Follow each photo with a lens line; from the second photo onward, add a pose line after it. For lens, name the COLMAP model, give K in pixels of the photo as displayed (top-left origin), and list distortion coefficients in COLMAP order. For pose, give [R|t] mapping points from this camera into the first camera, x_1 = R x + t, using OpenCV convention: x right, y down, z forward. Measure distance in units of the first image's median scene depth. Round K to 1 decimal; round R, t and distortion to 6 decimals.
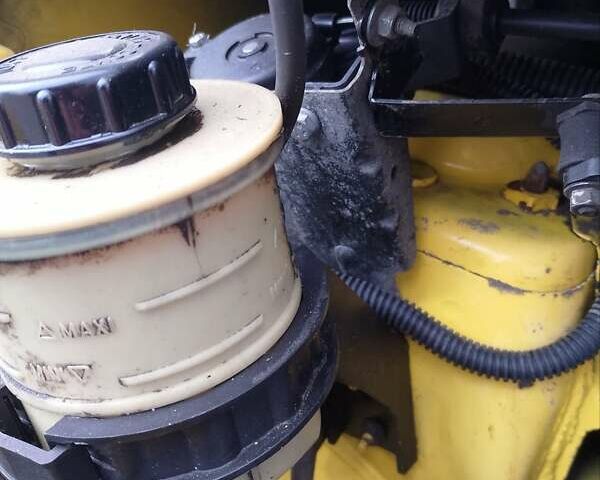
lens RADIAL K [[650.1, 0, 300.5], [0, 650.1, 225.6], [0, 0, 1]] dist [0.007801, 0.014805]
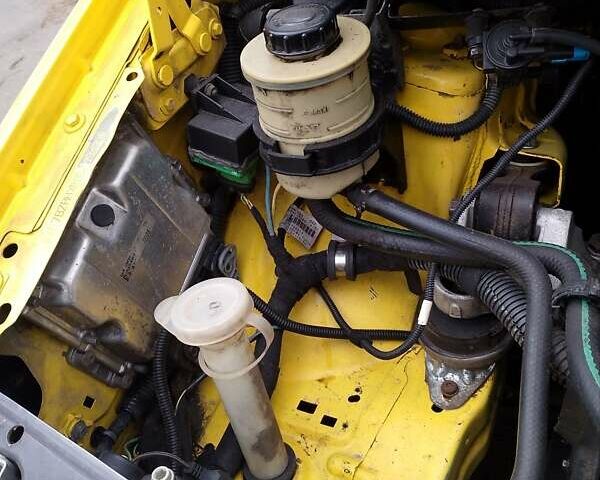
lens RADIAL K [[650.1, 0, 300.5], [0, 650.1, 225.6], [0, 0, 1]] dist [0.007801, 0.014805]
pose [[0.989129, -0.114047, 0.092824, -0.436544], [0.092625, 0.973503, 0.209077, 0.018973], [-0.114209, -0.198206, 0.973484, -1.200678]]
